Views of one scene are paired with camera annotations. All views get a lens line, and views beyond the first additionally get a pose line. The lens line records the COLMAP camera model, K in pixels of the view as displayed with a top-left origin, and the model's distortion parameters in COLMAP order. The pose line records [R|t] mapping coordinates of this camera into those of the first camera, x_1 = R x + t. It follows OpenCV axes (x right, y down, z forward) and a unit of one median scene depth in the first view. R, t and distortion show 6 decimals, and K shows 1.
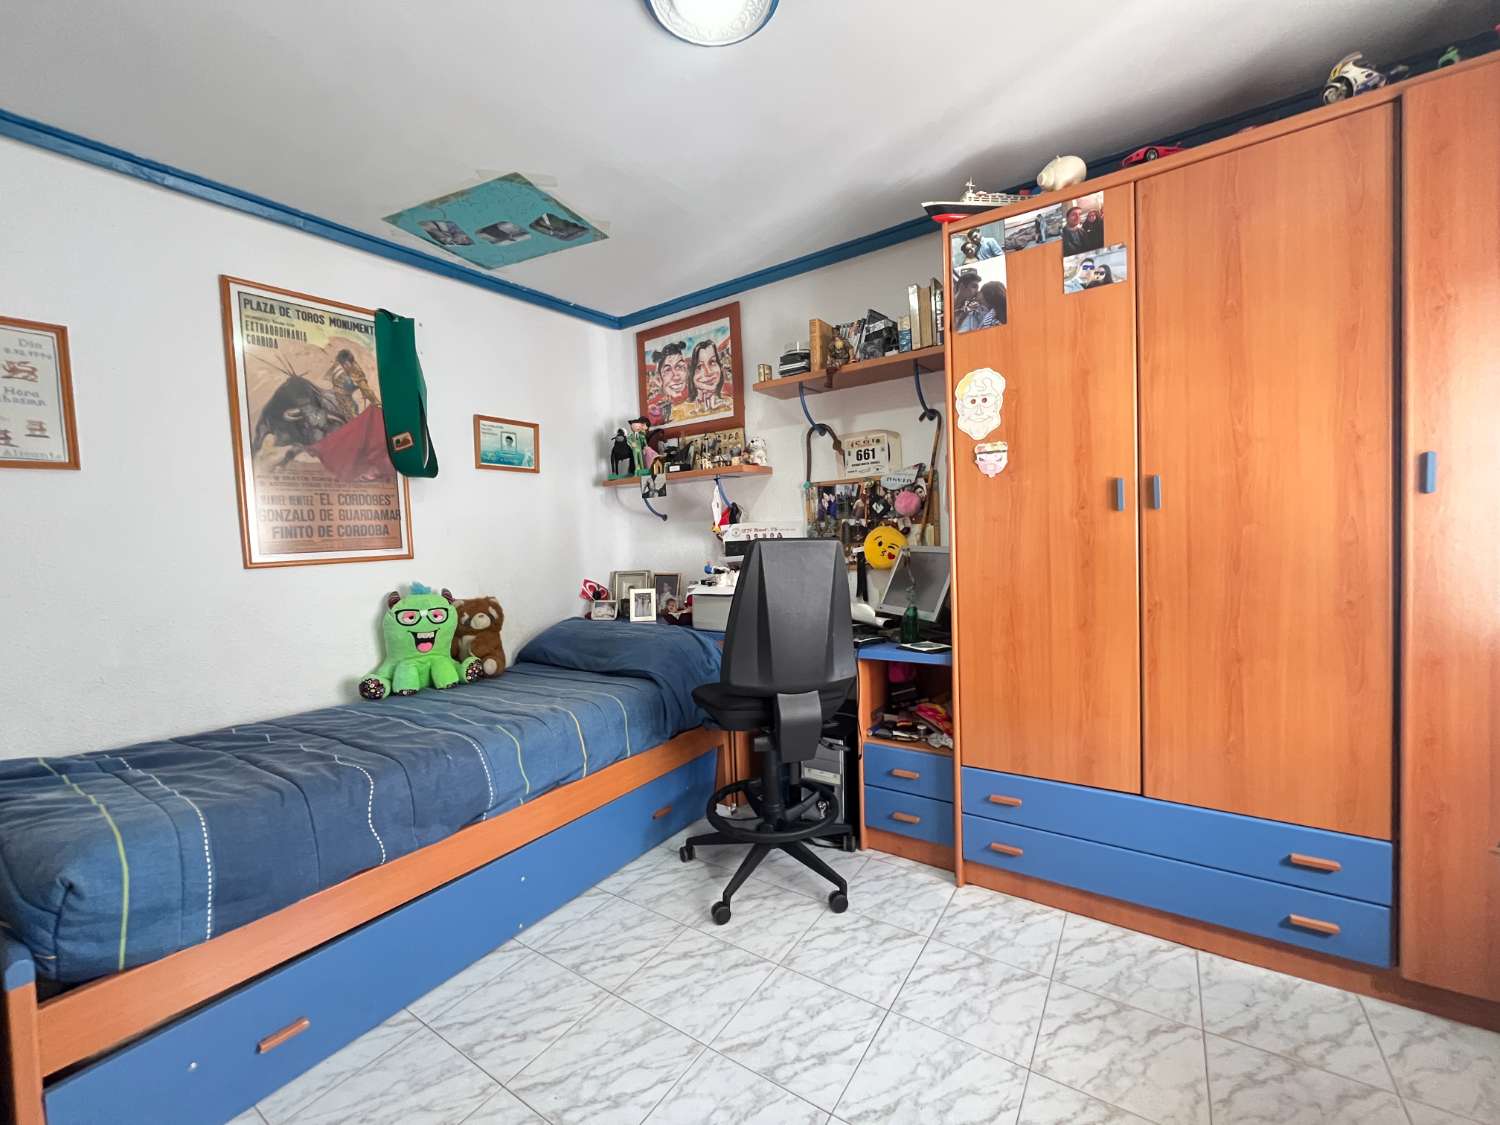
lens RADIAL K [[612.8, 0, 748.6], [0, 612.8, 562.0], [0, 0, 1]] dist [-0.000791, -0.000444]
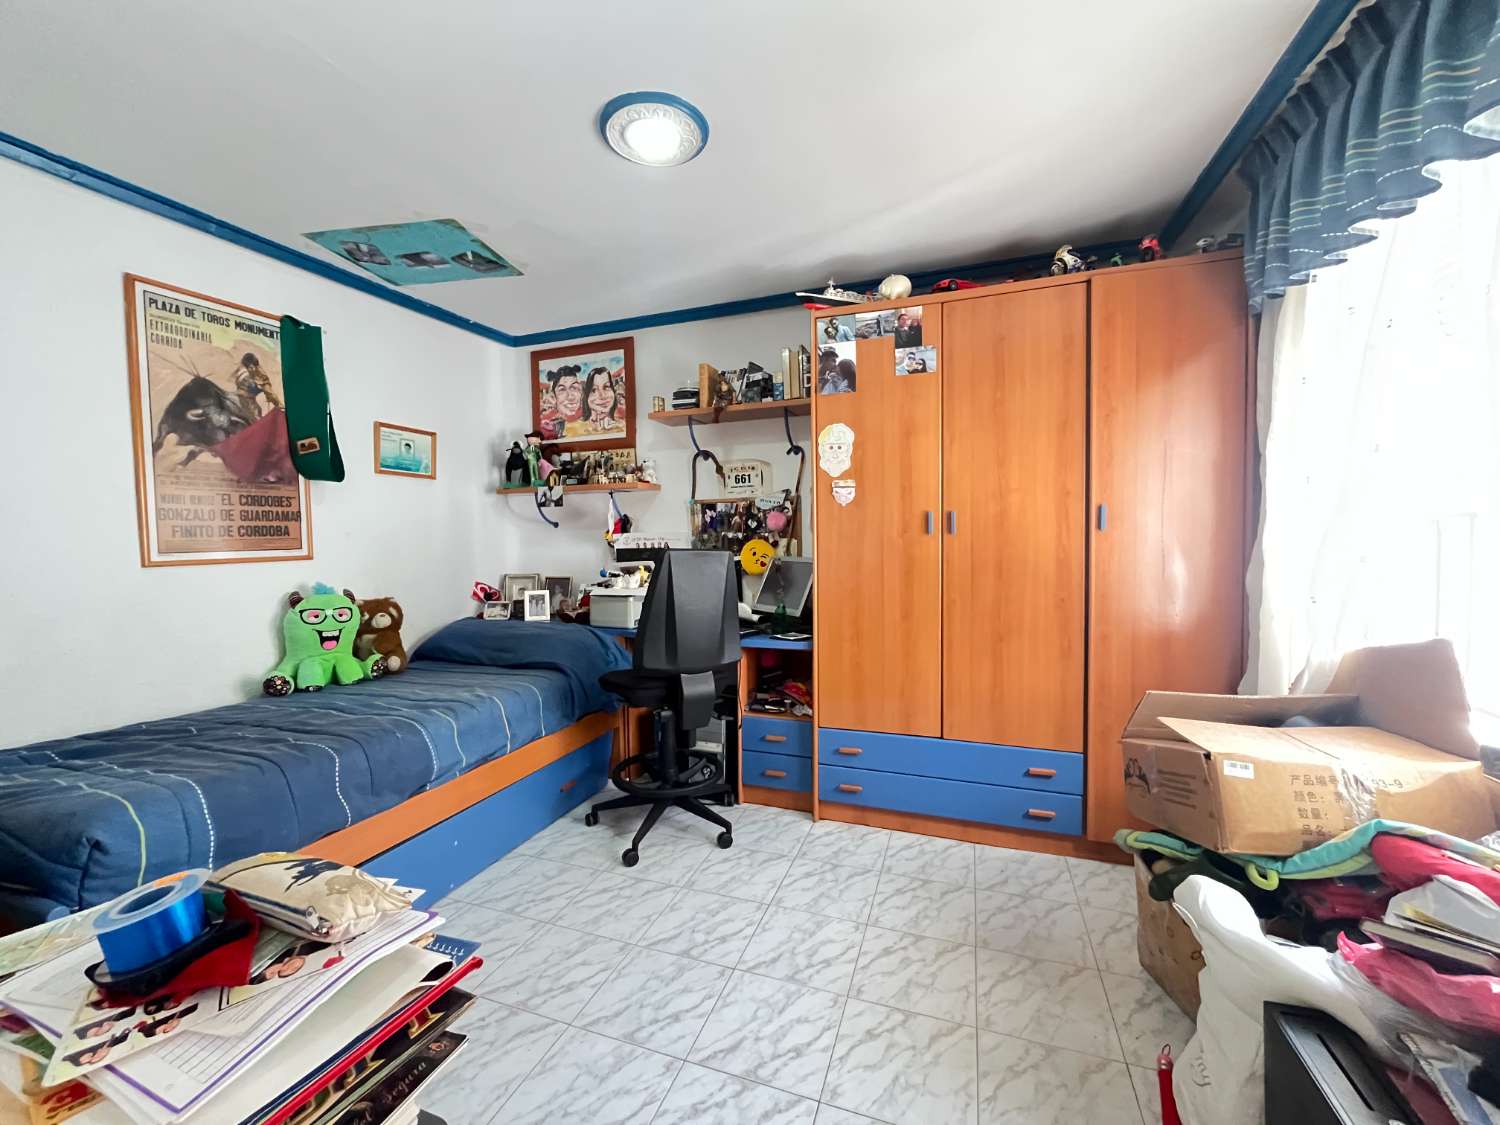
lens RADIAL K [[612.8, 0, 750.0], [0, 612.8, 564.3], [0, 0, 1]] dist [-0.000791, -0.000444]
pose [[0.969562, 0.015181, 0.244373, -0.116899], [-0.013895, 0.999879, -0.006984, -0.000635], [-0.244450, 0.003375, 0.969656, -0.225032]]
